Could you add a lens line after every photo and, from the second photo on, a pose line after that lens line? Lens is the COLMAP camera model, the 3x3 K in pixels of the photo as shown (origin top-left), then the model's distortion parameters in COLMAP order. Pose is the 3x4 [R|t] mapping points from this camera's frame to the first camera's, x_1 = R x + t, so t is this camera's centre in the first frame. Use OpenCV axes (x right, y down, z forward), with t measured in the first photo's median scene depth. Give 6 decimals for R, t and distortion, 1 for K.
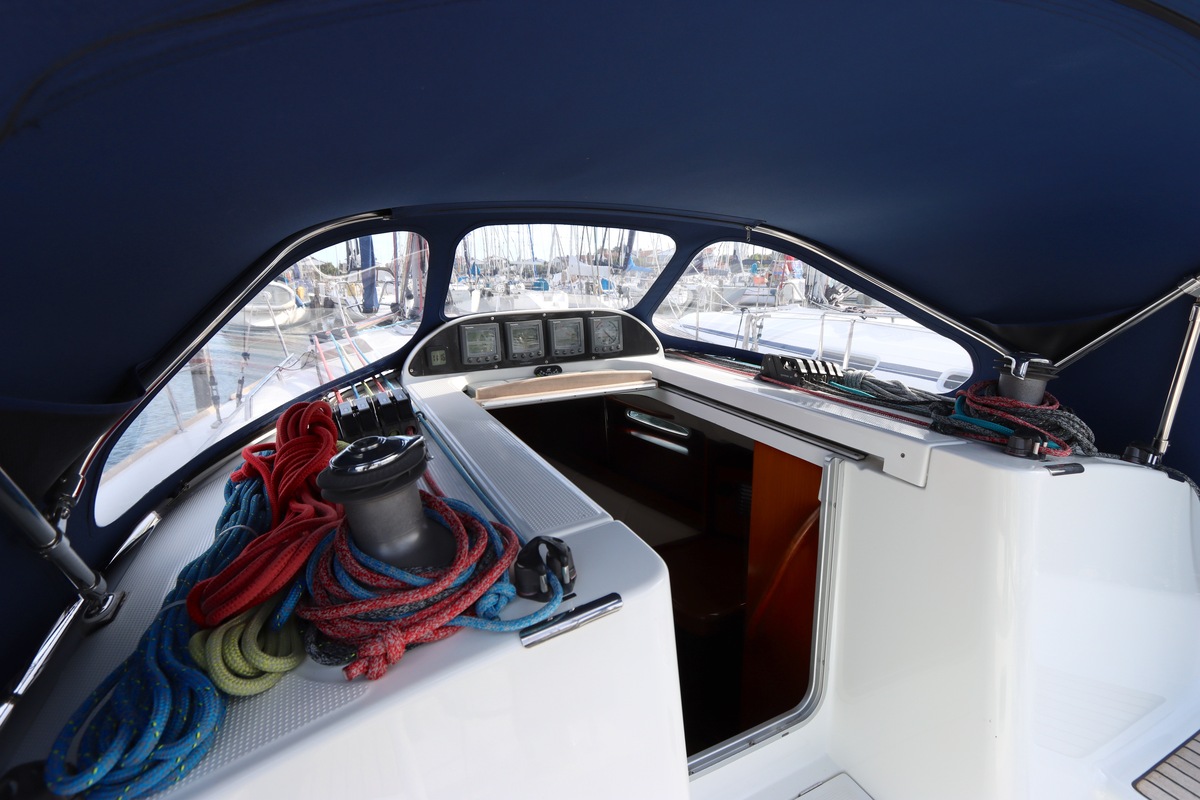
lens RADIAL K [[573.6, 0, 602.6], [0, 573.6, 394.6], [0, 0, 1]] dist [-0.017028, 0.002291]
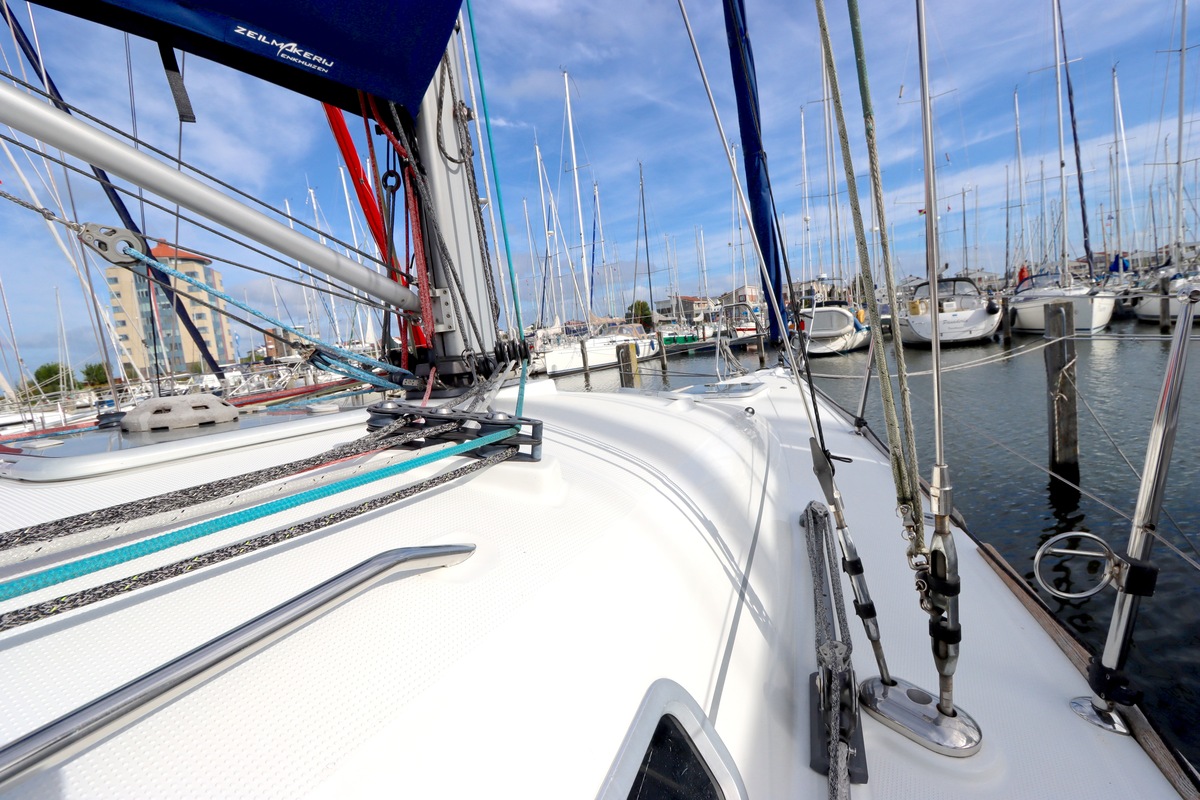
lens RADIAL K [[573.6, 0, 594.3], [0, 573.6, 392.1], [0, 0, 1]] dist [-0.017028, 0.002291]
pose [[0.553277, 0.030989, -0.832420, 0.014977], [-0.065499, 0.997832, -0.006387, -0.018945], [0.830418, 0.058056, 0.554108, 0.125134]]
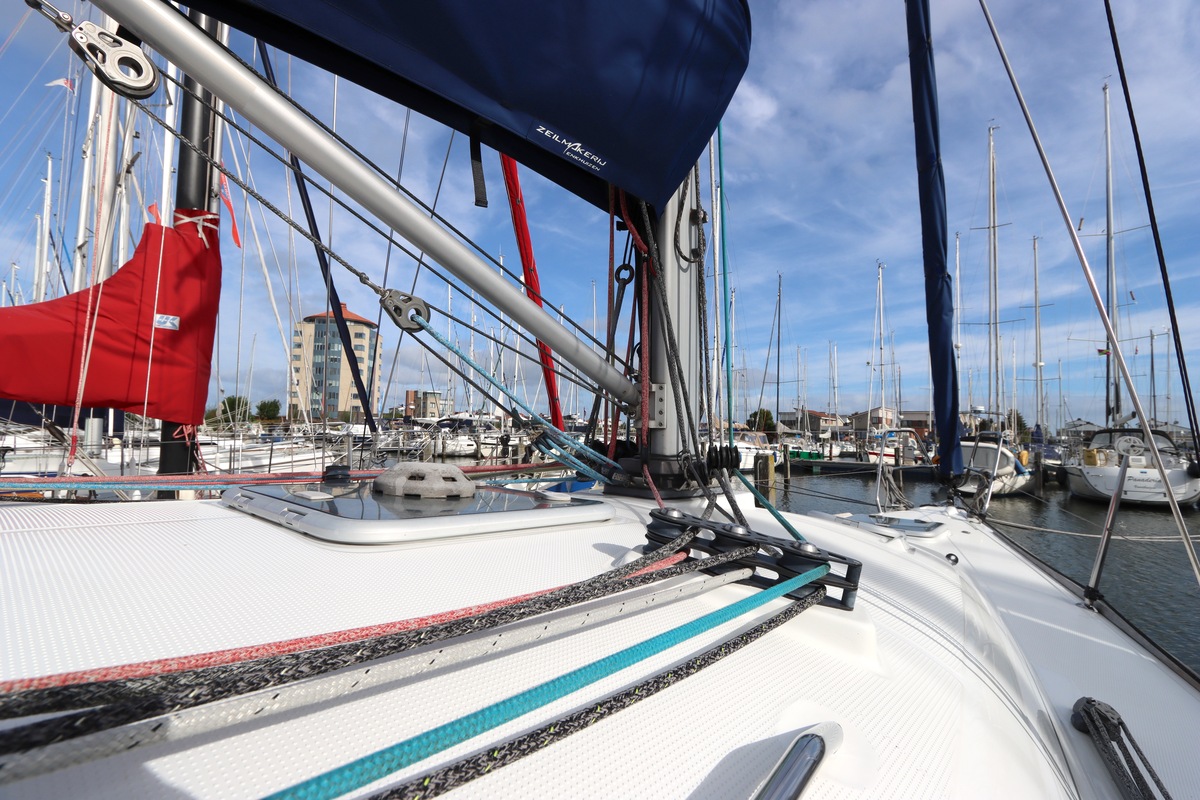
lens RADIAL K [[573.6, 0, 596.3], [0, 573.6, 391.1], [0, 0, 1]] dist [-0.017028, 0.002291]
pose [[0.383395, -0.049744, -0.922244, 0.006051], [-0.216918, 0.965767, -0.142269, -0.018689], [0.897750, 0.254597, 0.359480, 0.117053]]
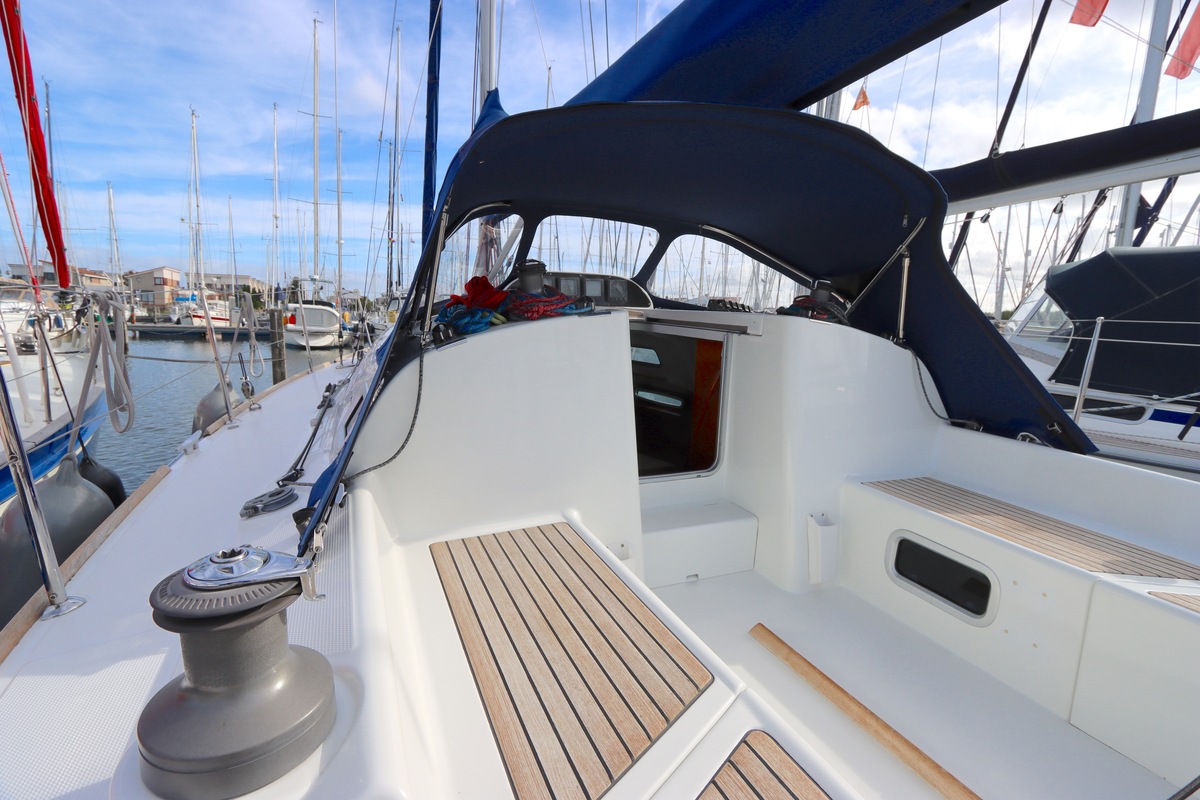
lens RADIAL K [[573.6, 0, 599.1], [0, 573.6, 391.3], [0, 0, 1]] dist [-0.017028, 0.002291]
pose [[0.997721, 0.050393, -0.044881, 0.003089], [-0.053947, 0.995183, -0.081851, 0.023929], [0.040540, 0.084086, 0.995634, -0.045978]]
